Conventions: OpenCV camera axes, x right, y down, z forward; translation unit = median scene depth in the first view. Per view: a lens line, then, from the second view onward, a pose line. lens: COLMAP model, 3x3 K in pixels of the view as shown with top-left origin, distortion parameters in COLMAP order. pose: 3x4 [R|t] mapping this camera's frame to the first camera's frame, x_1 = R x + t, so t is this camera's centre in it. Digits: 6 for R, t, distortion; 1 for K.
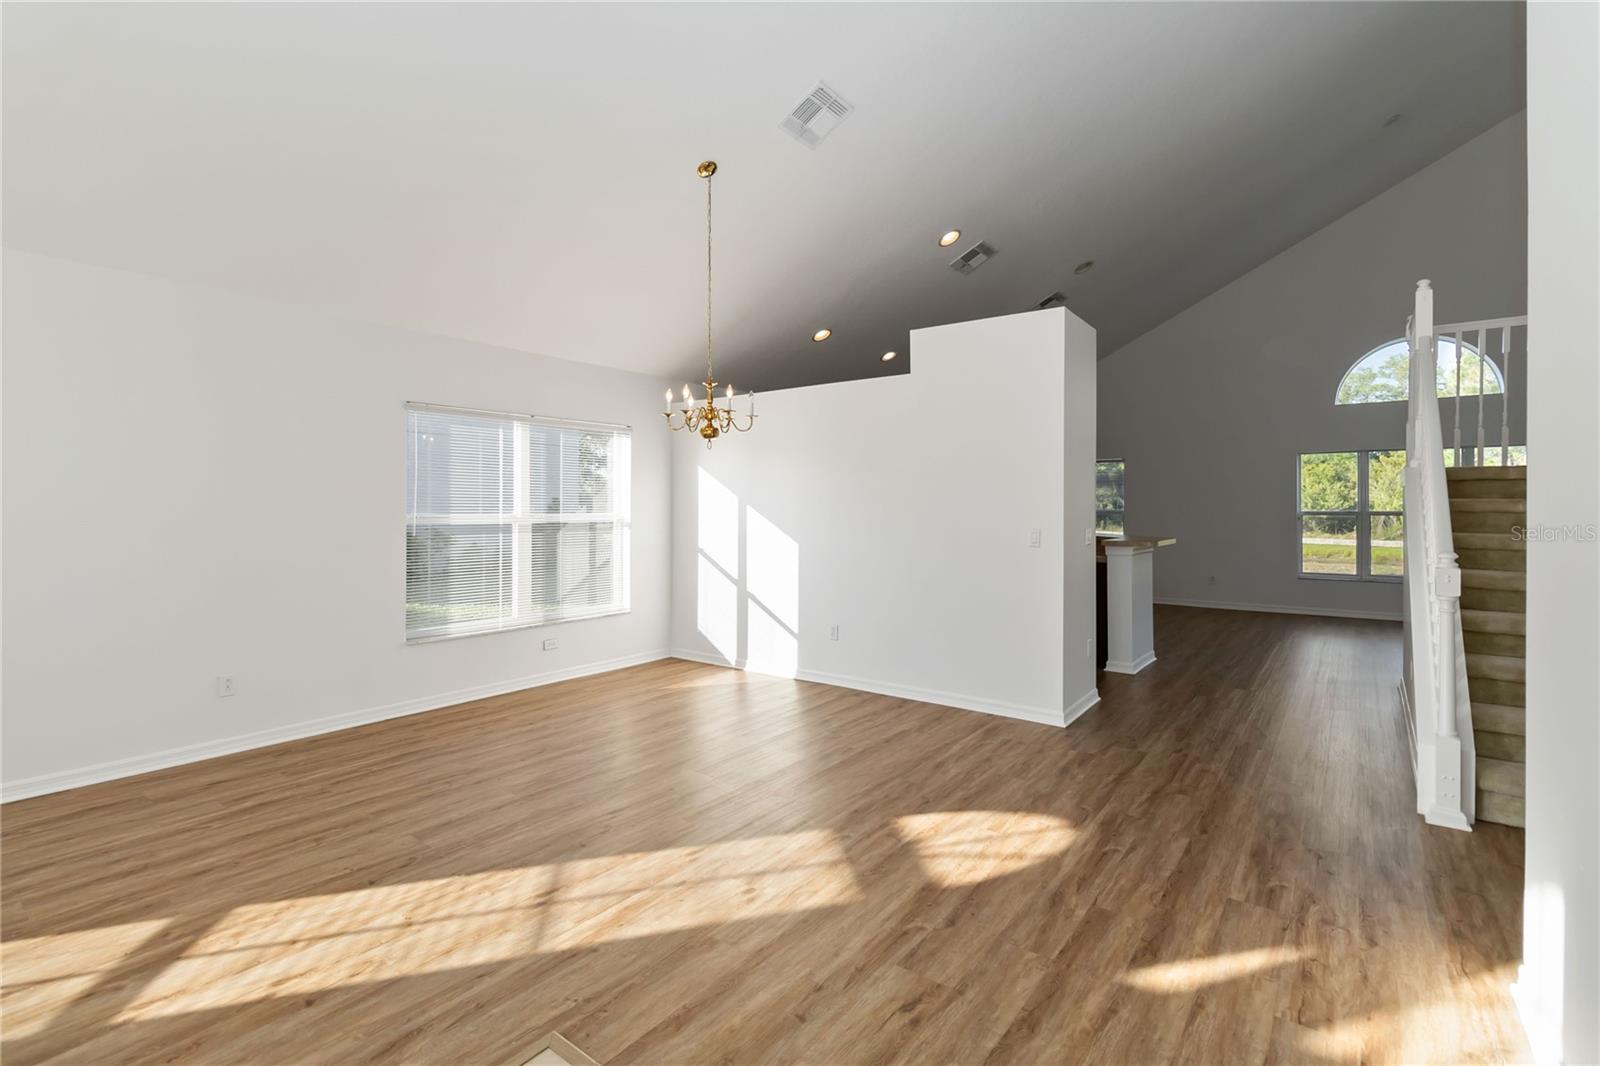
lens RADIAL K [[734.2, 0, 798.7], [0, 734.2, 507.4], [0, 0, 1]] dist [0.001432, 0.000104]
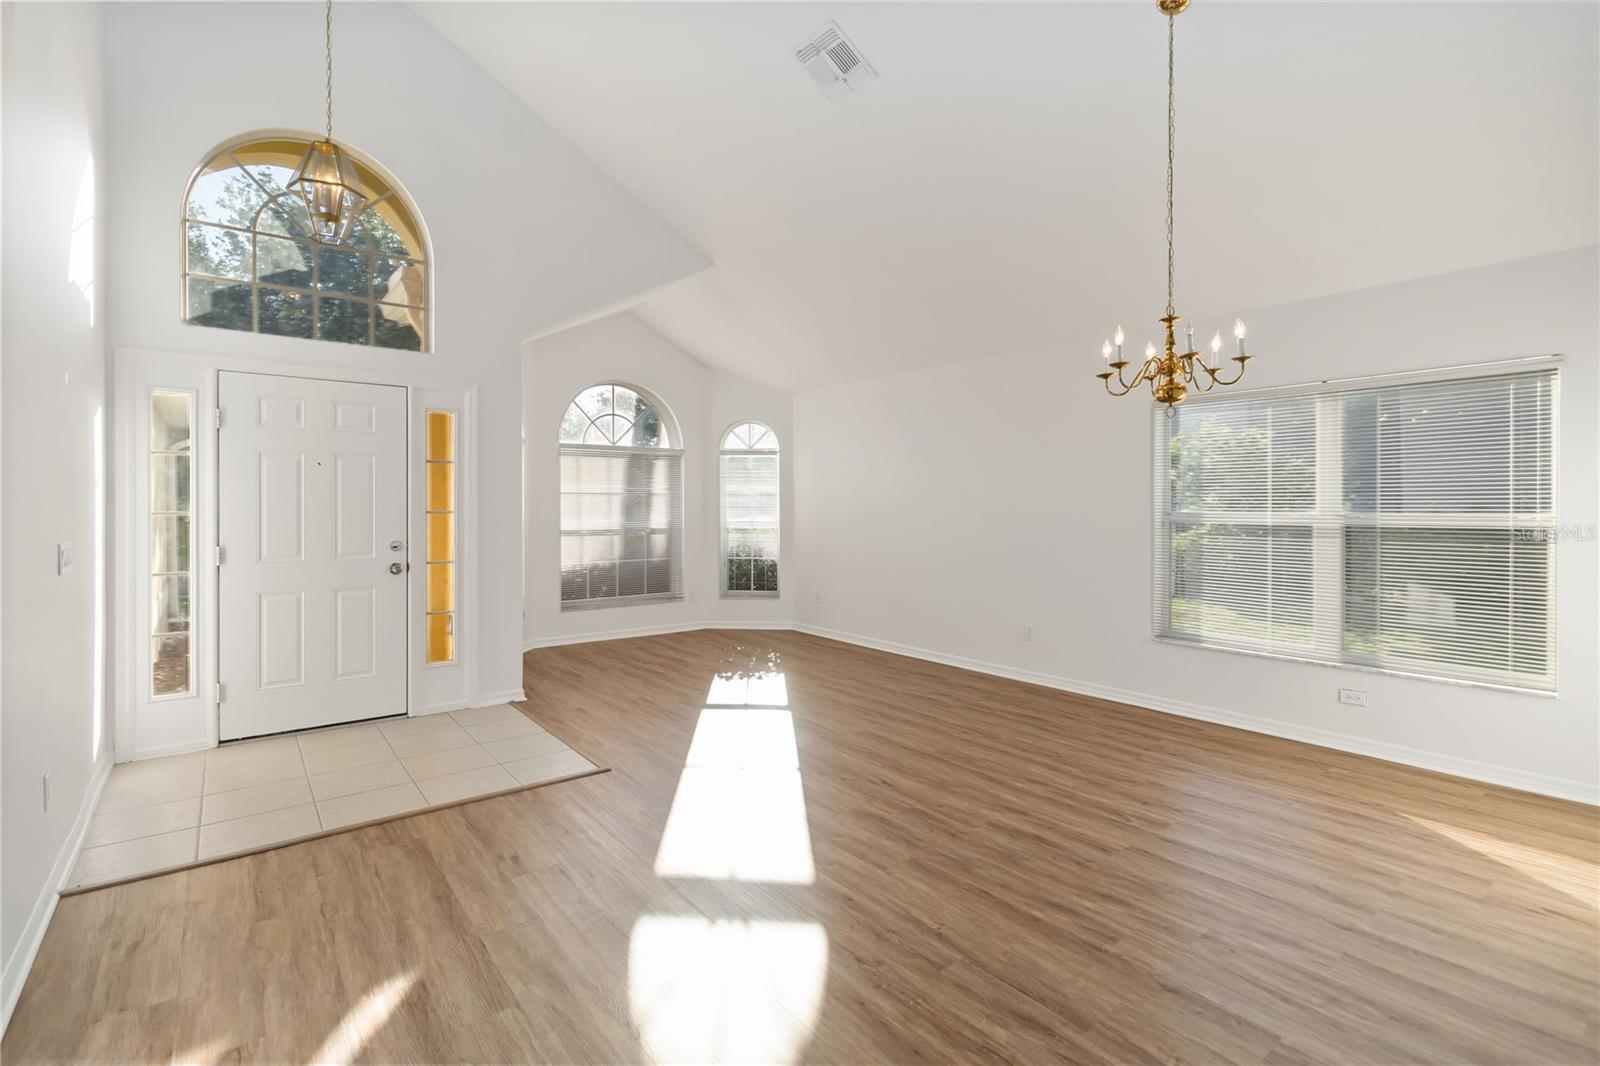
lens RADIAL K [[734.2, 0, 798.7], [0, 734.2, 507.4], [0, 0, 1]] dist [0.001432, 0.000104]
pose [[-0.252140, 0.001152, -0.967690, 0.783509], [-0.000998, 0.999998, 0.001450, 0.003324], [0.967690, 0.001332, -0.252138, 1.072640]]
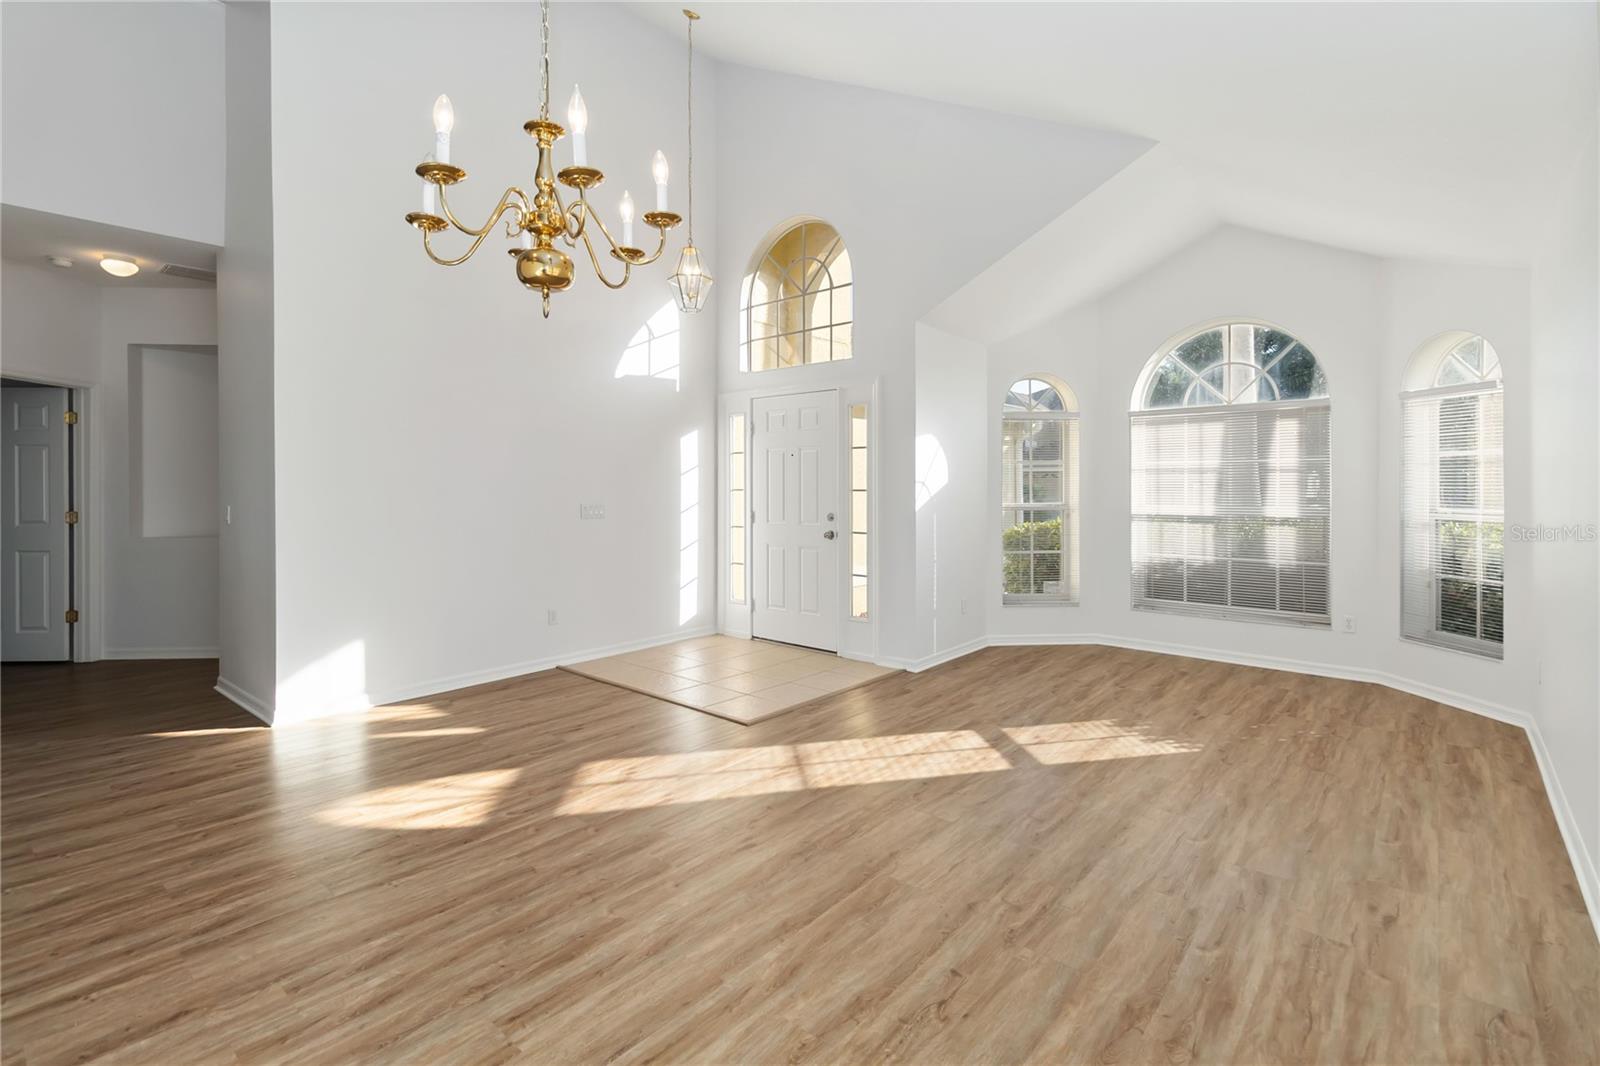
lens RADIAL K [[744.2, 0, 796.1], [0, 744.2, 480.1], [0, 0, 1]] dist [0.005221, -0.000277]
pose [[-0.997823, -0.000146, 0.065944, -0.336332], [-0.000518, 0.999984, -0.005637, 0.000634], [-0.065942, -0.005659, -0.997807, 1.724695]]
